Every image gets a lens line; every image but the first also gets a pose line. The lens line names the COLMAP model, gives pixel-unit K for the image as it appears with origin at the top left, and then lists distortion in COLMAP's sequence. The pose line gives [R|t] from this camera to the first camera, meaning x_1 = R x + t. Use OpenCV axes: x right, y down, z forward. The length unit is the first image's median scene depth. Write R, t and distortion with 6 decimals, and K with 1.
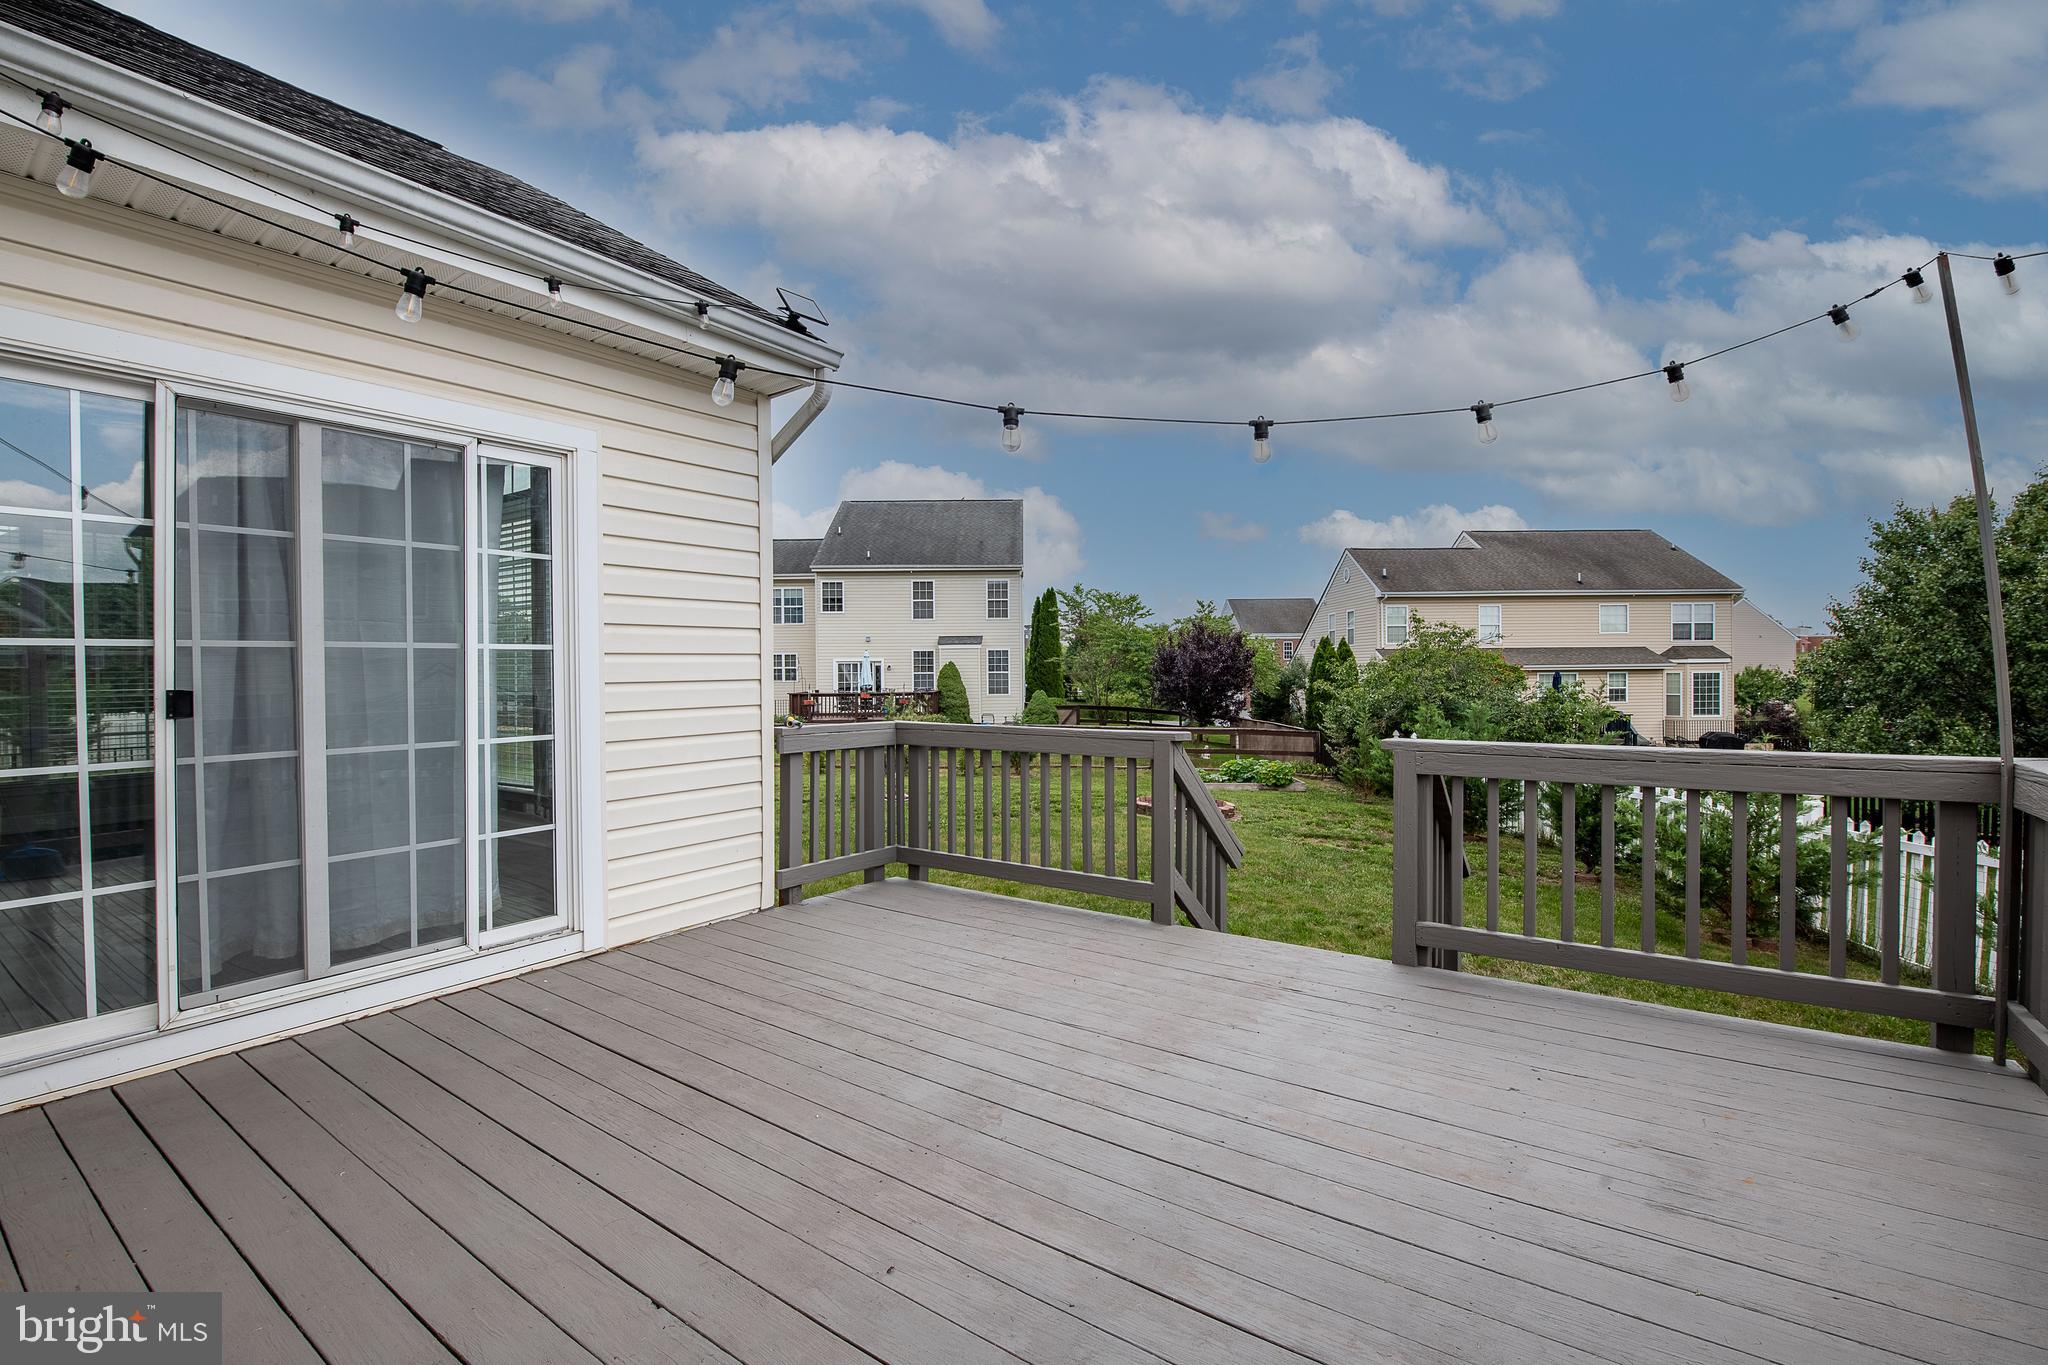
lens RADIAL K [[916.2, 0, 1024.0], [0, 916.2, 682.5], [0, 0, 1]] dist [0.000844, 0.000067]
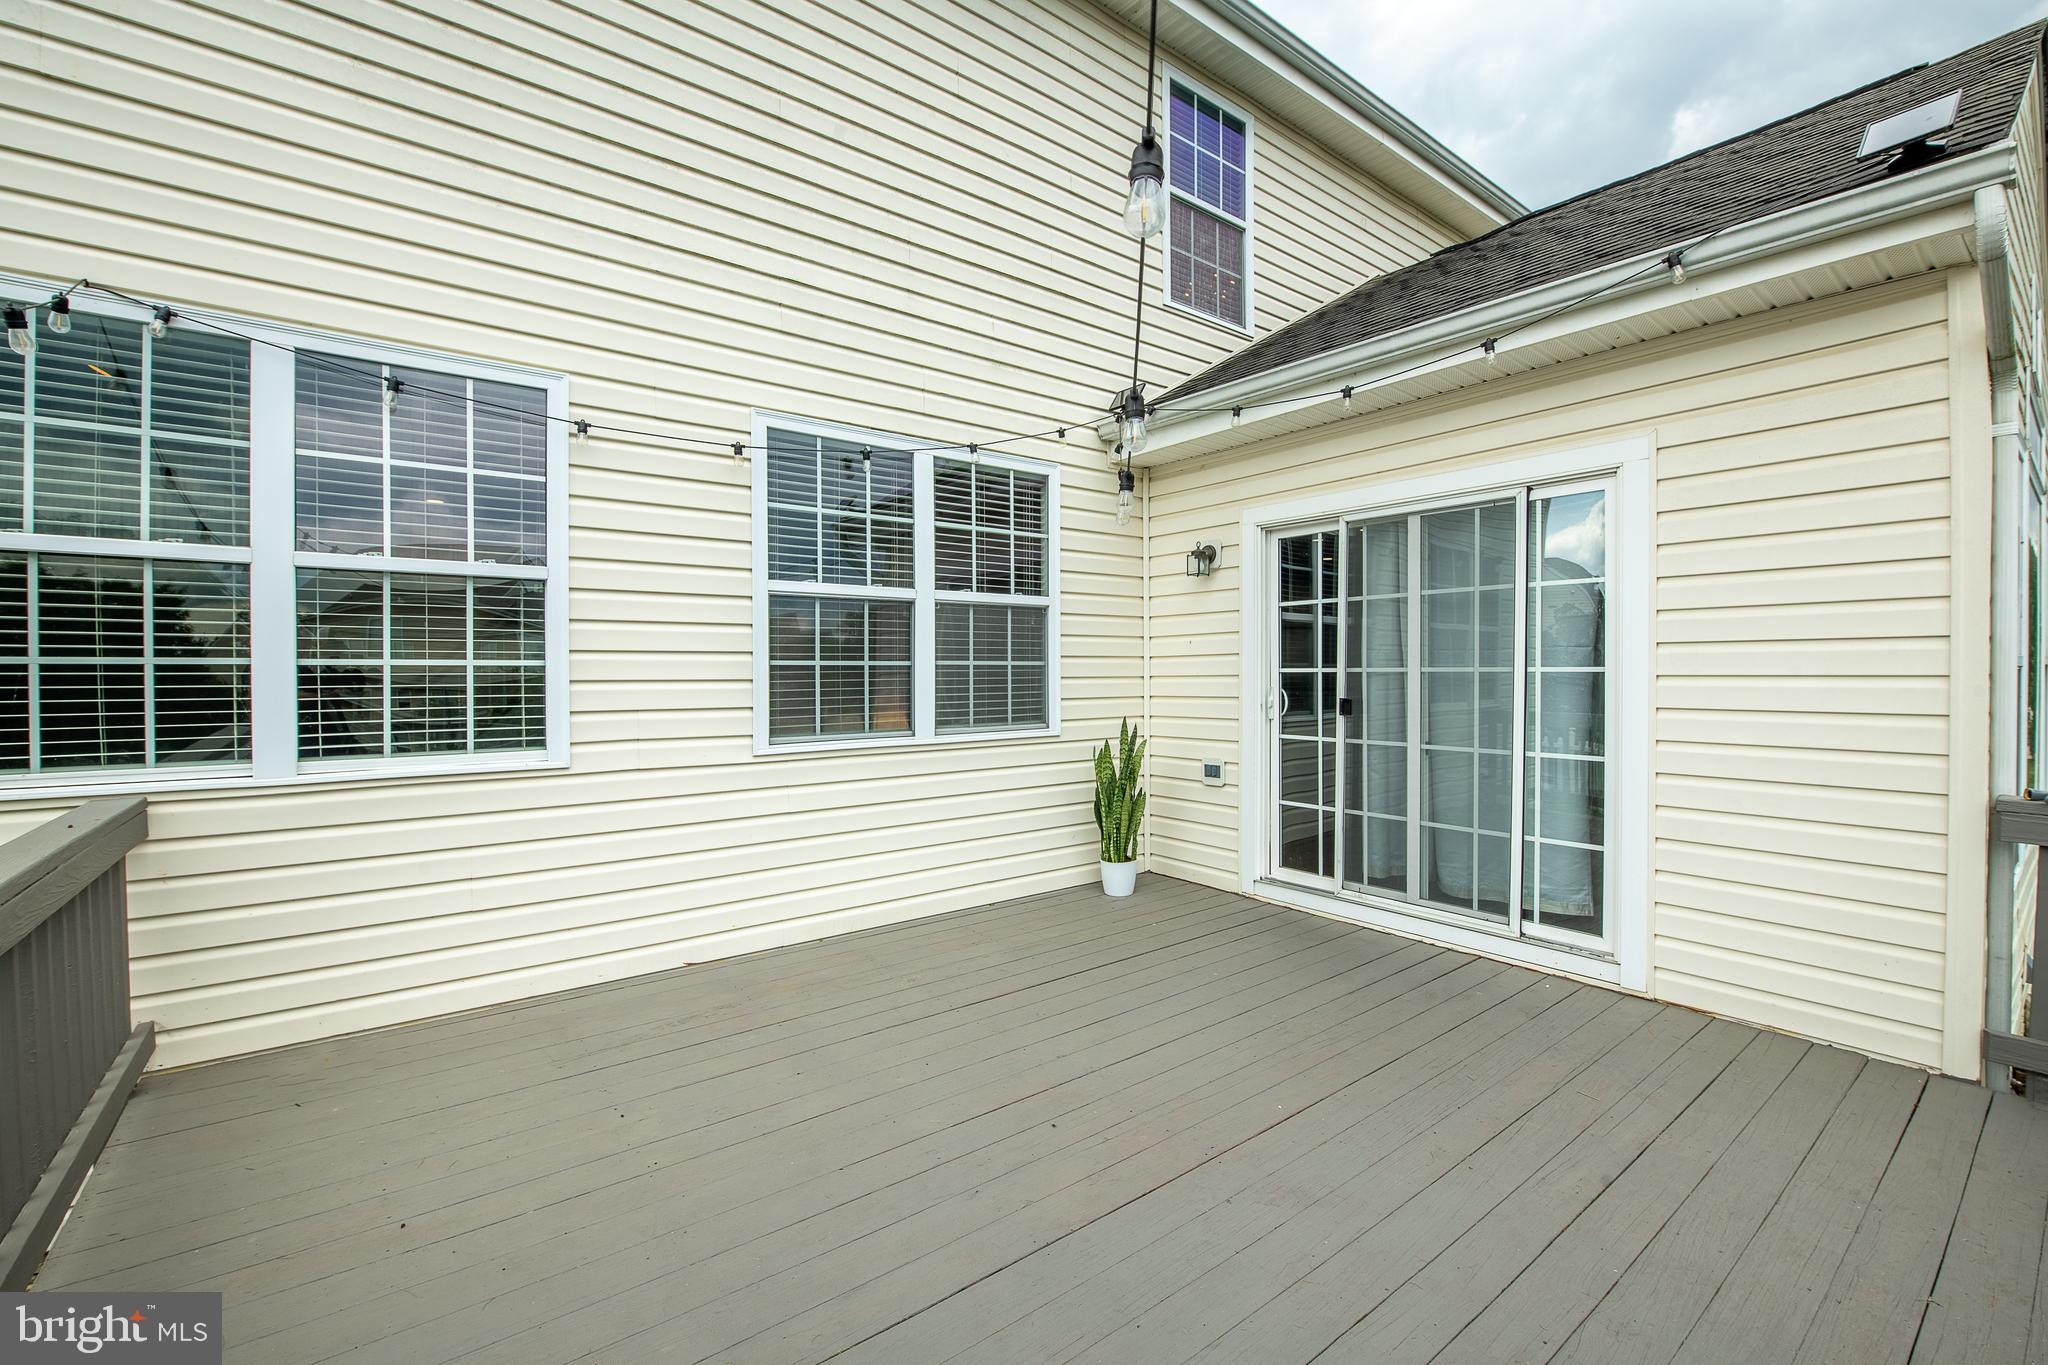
lens RADIAL K [[849.3, 0, 1024.0], [0, 849.3, 682.5], [0, 0, 1]] dist [-0.000488, -0.012171]
pose [[-0.300905, 0.017287, -0.953497, 0.593147], [-0.015722, 0.999610, 0.023085, -0.037571], [0.953524, 0.021937, -0.300516, 0.723278]]
